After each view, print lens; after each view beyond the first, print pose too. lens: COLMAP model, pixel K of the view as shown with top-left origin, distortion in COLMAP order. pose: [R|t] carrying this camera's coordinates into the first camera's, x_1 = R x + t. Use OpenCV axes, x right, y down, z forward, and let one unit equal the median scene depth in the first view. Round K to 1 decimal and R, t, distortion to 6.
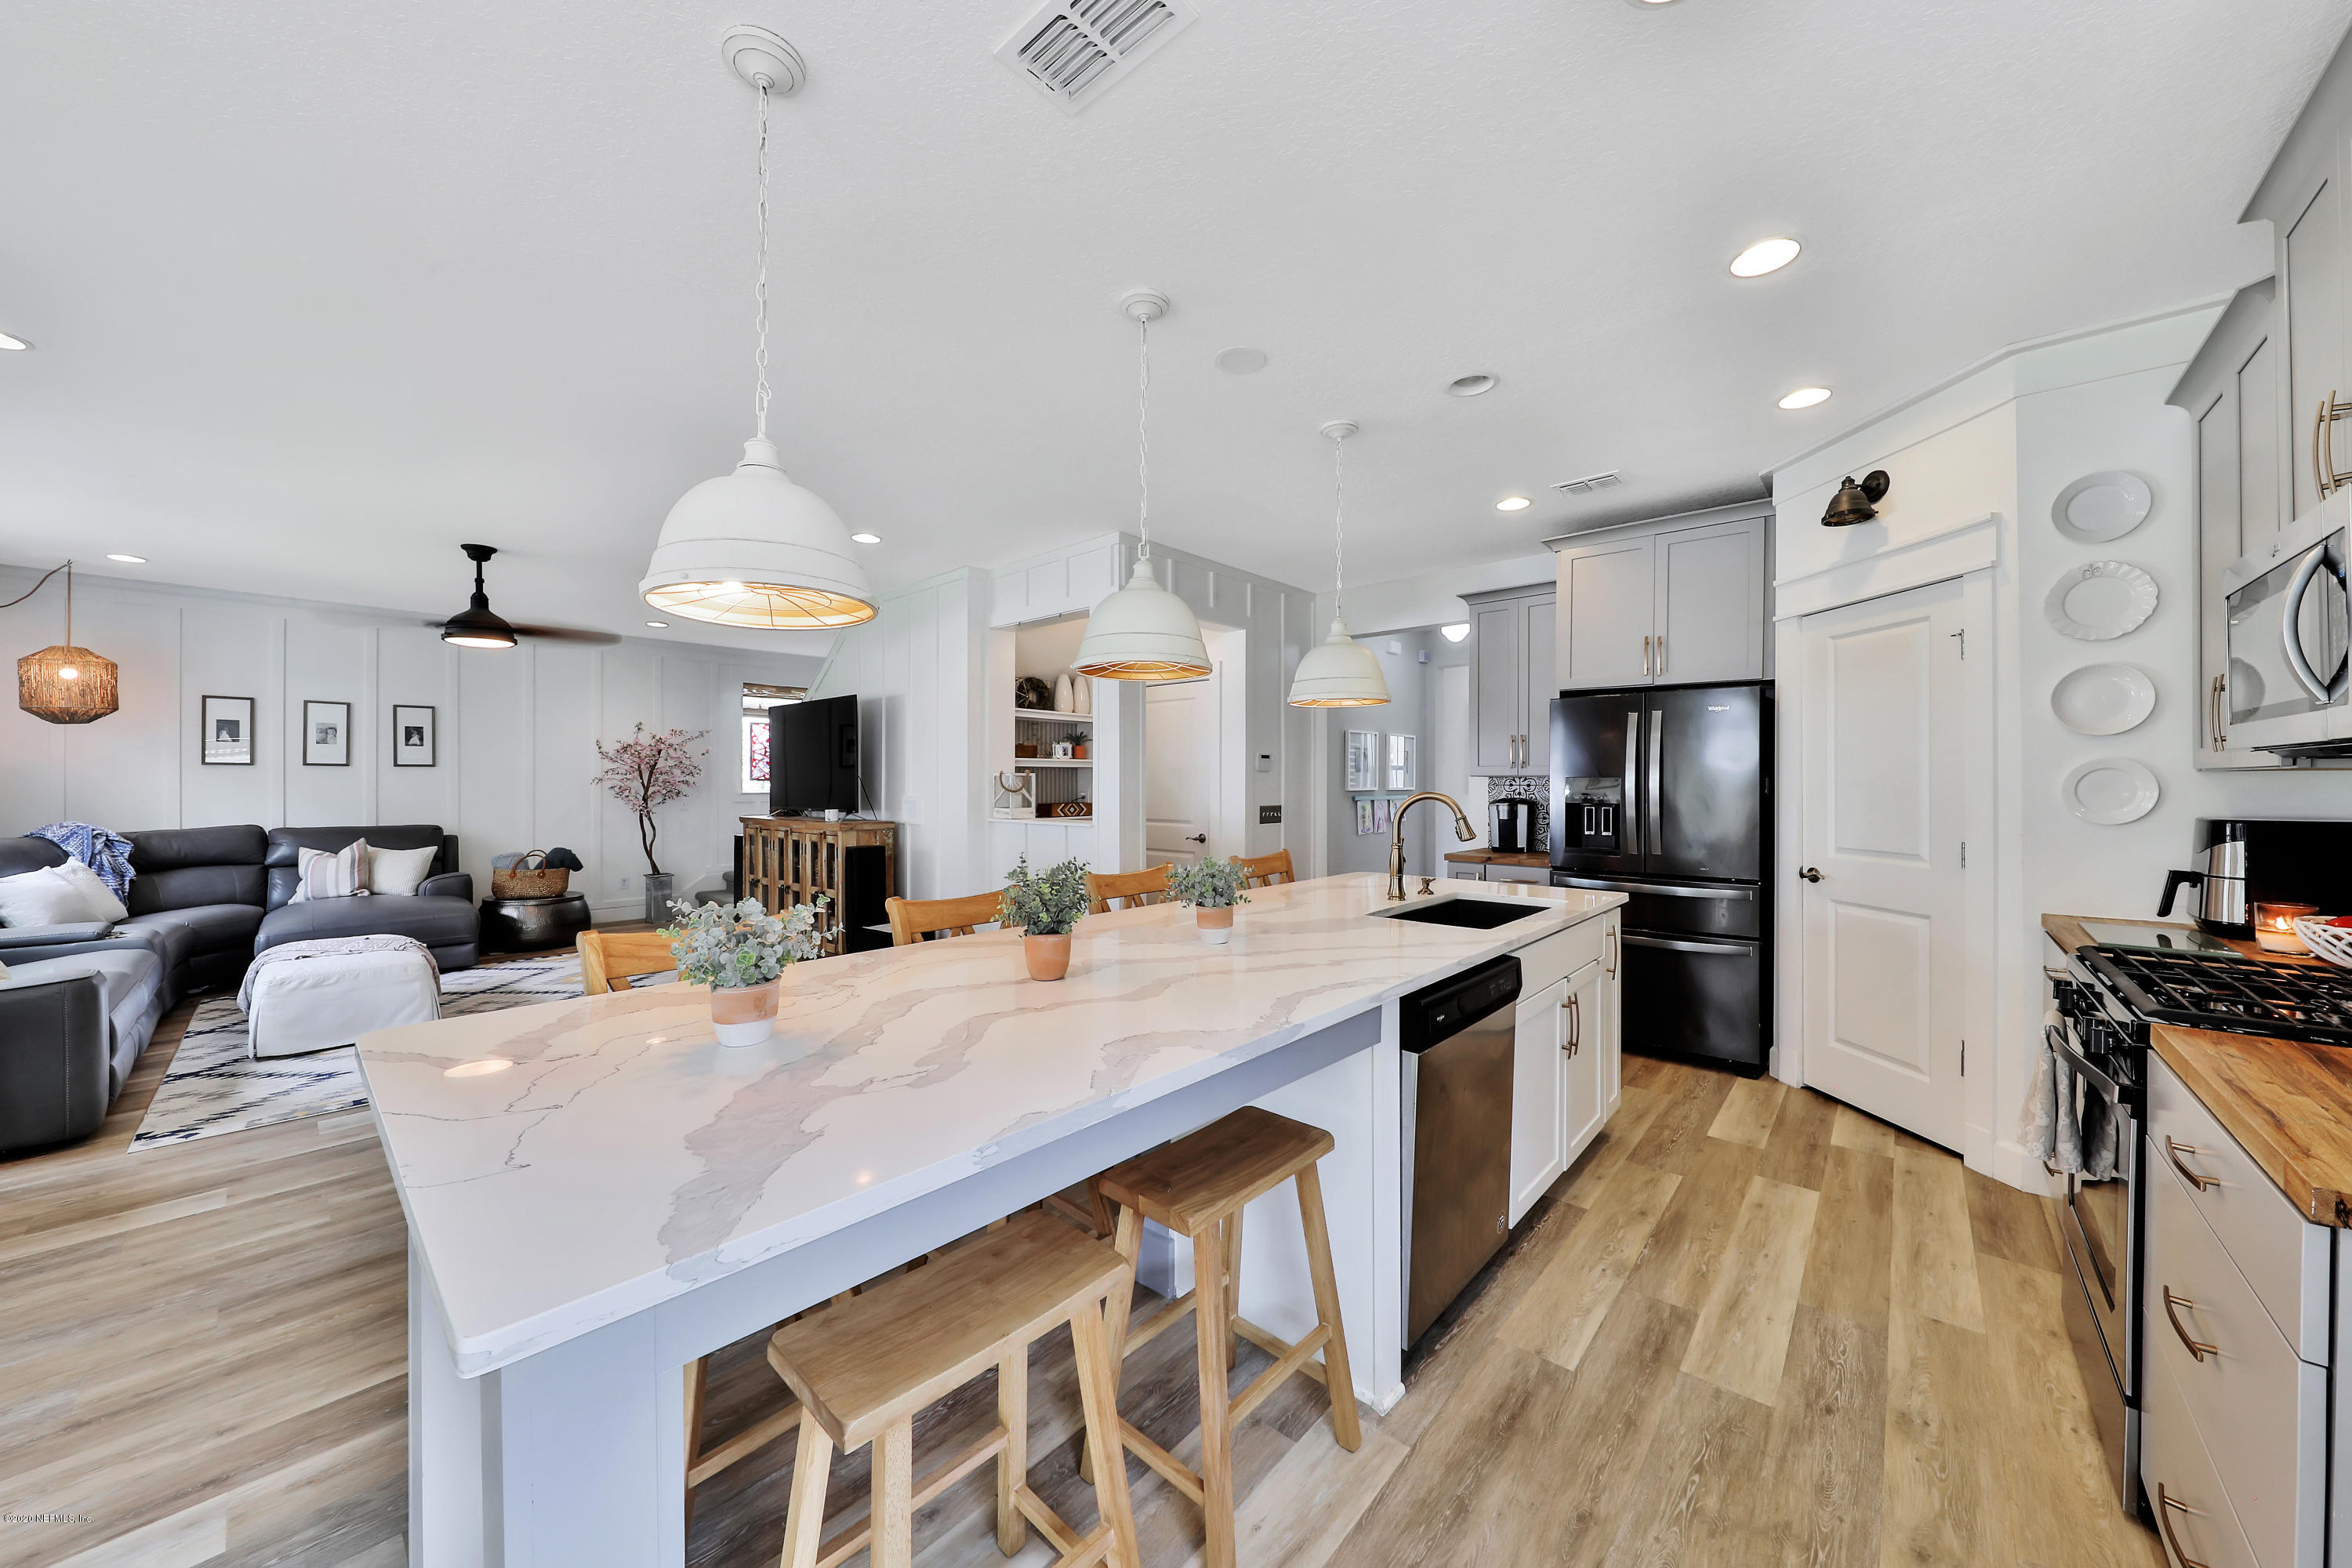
lens RADIAL K [[821.0, 0, 1186.5], [0, 821.0, 788.5], [0, 0, 1]] dist [-0.000111, 0.000004]
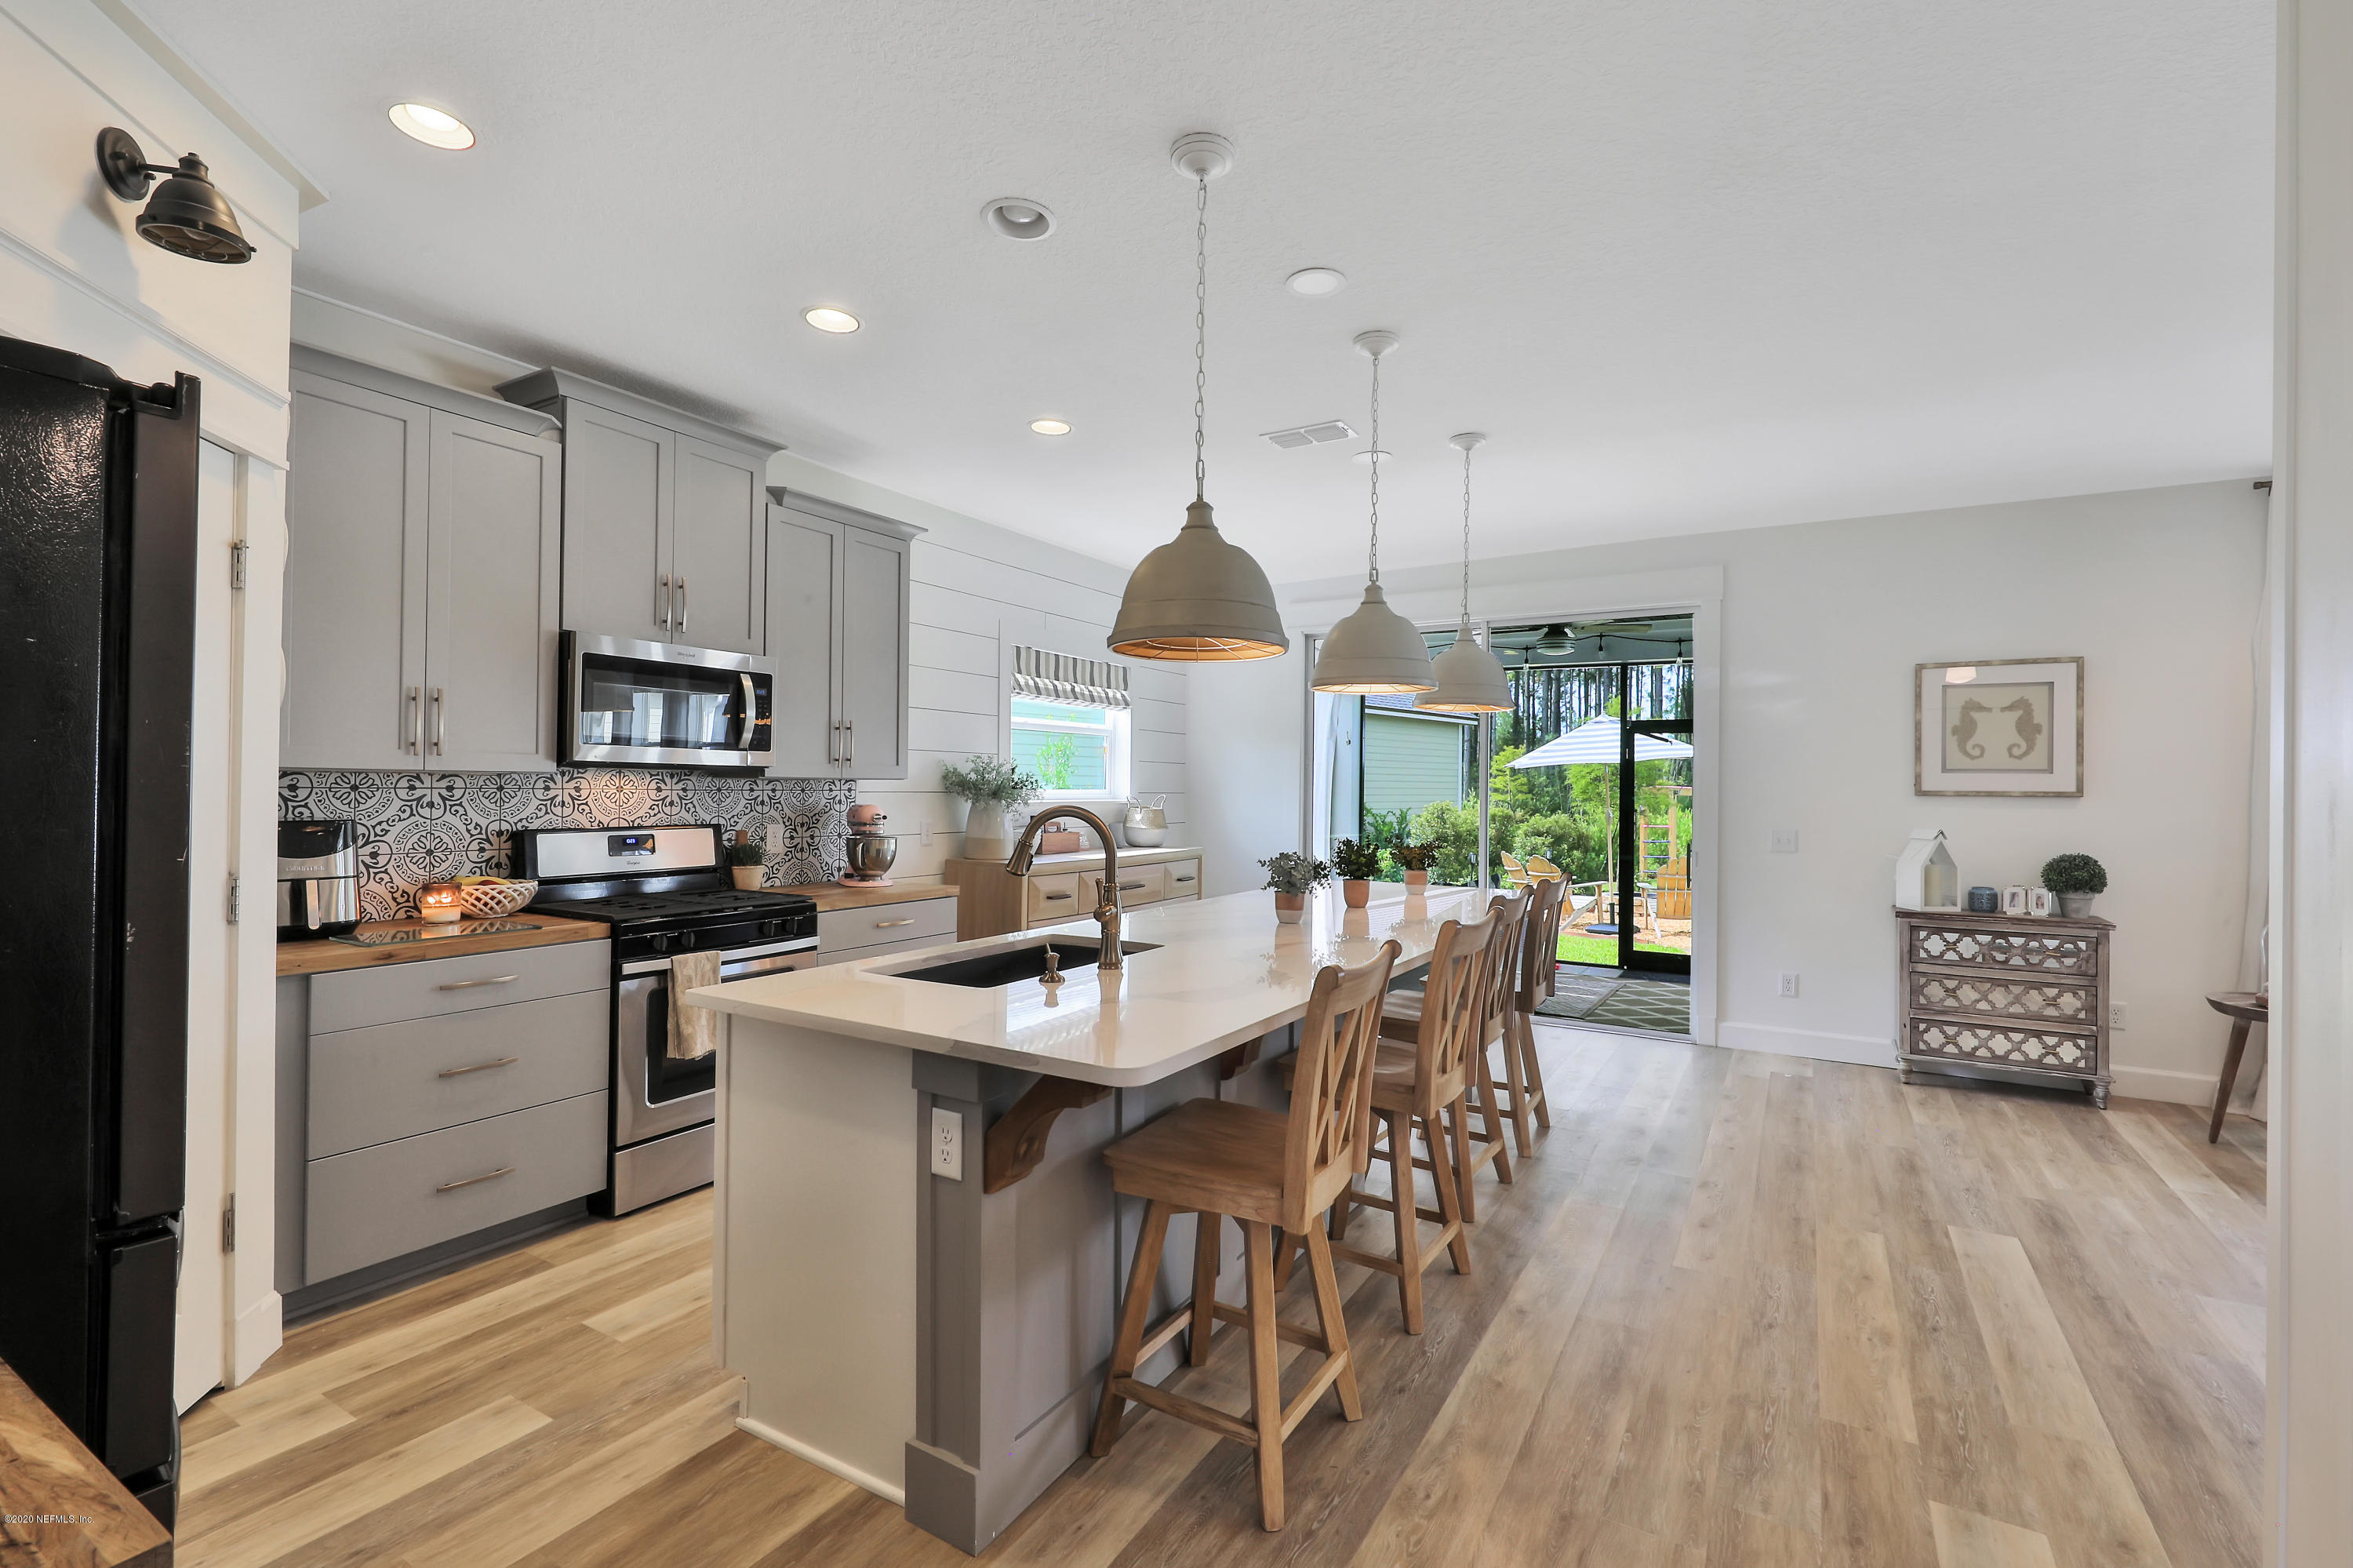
lens RADIAL K [[1030.9, 0, 1184.3], [0, 1030.9, 790.3], [0, 0, 1]] dist [0.005705, -0.001219]
pose [[-0.981006, -0.009492, -0.193747, 0.372573], [-0.009552, 0.999954, -0.000626, -0.013542], [0.193744, 0.001236, -0.981051, 1.883530]]
